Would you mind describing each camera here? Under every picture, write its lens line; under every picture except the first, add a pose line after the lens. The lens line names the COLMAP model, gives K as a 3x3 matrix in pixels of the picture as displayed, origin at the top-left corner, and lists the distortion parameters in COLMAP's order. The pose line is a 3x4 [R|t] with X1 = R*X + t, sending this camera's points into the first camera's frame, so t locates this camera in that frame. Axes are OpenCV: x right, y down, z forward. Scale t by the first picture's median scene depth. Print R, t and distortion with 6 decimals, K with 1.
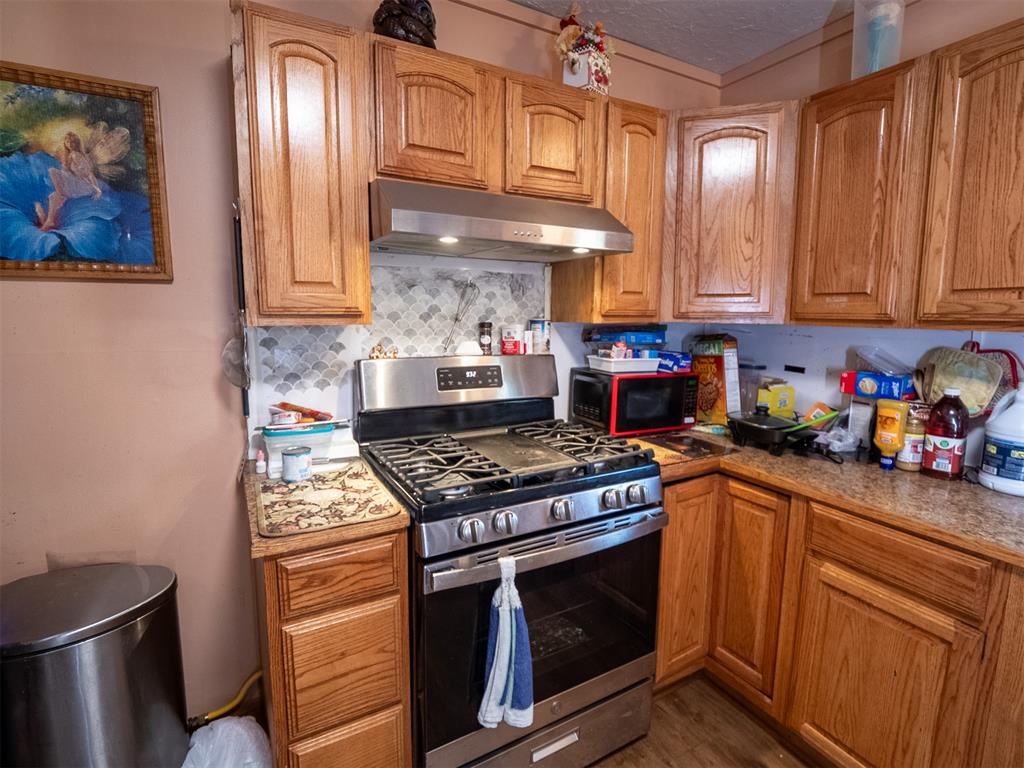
lens RADIAL K [[503.8, 0, 518.0], [0, 503.8, 371.8], [0, 0, 1]] dist [-0.016223, -0.001613]
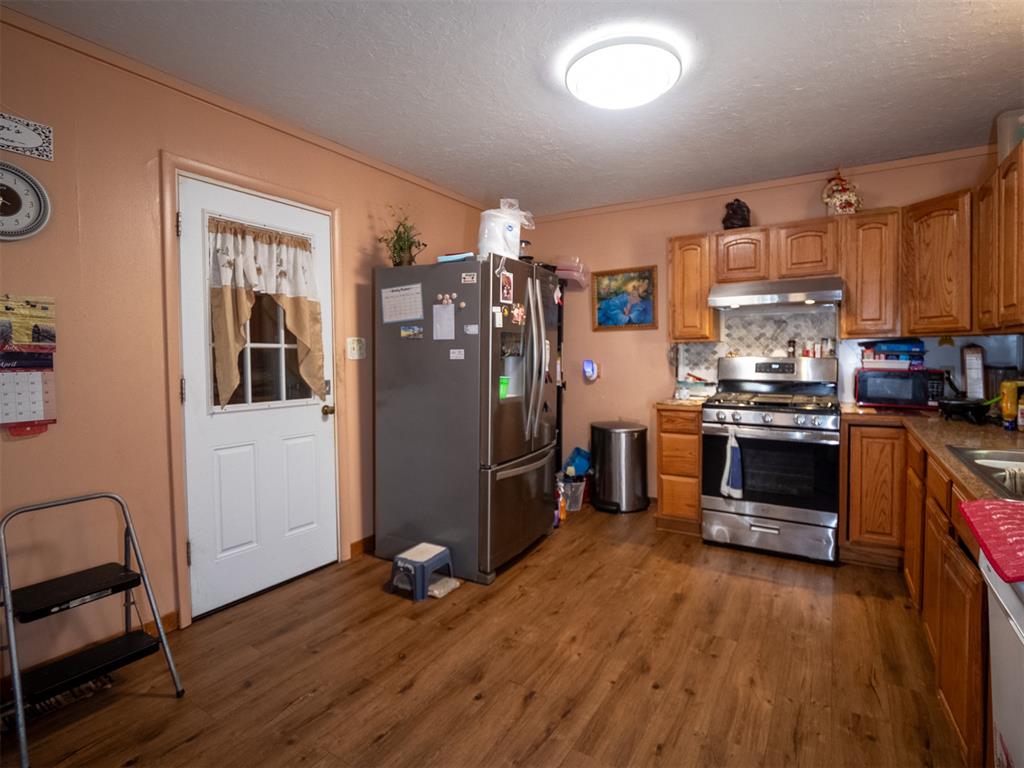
lens RADIAL K [[503.8, 0, 518.0], [0, 503.8, 371.8], [0, 0, 1]] dist [-0.016223, -0.001613]
pose [[0.471319, 0.019709, -0.881743, 1.327163], [-0.085441, 0.996068, -0.023407, 0.180971], [0.877815, 0.086369, 0.471149, -0.937276]]
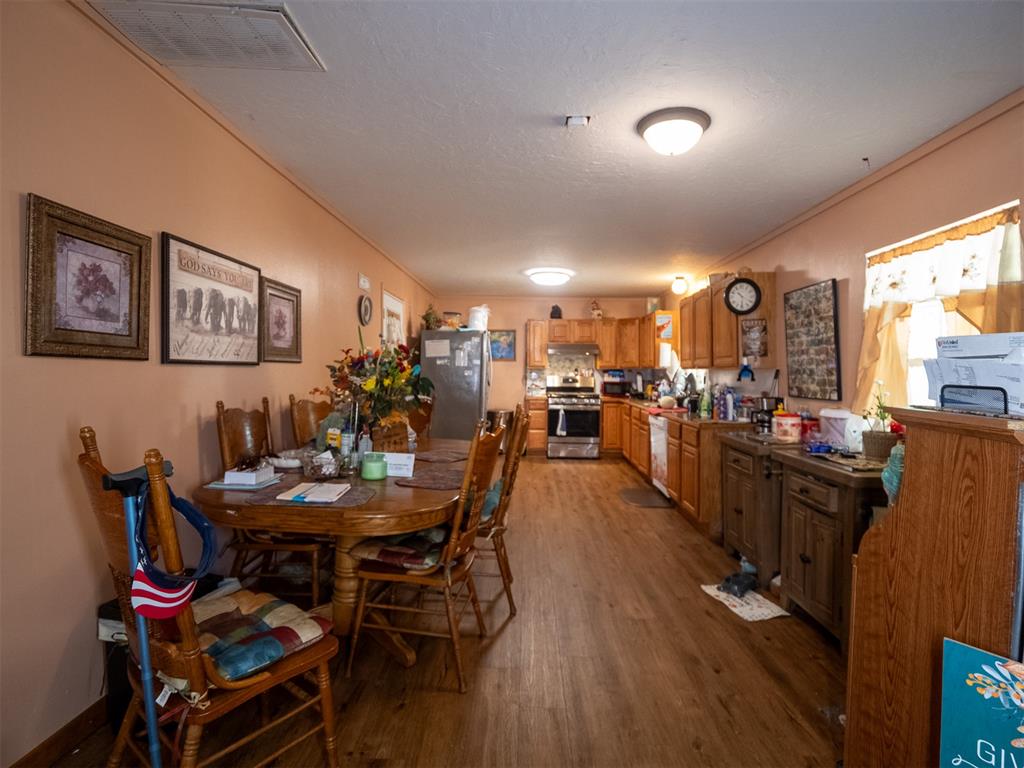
lens RADIAL K [[503.8, 0, 518.0], [0, 503.8, 371.8], [0, 0, 1]] dist [-0.016223, -0.001613]
pose [[0.860171, 0.000172, -0.510005, 2.021247], [-0.059961, 0.993099, -0.100796, 0.464363], [0.506468, 0.117283, 0.854245, -3.480825]]
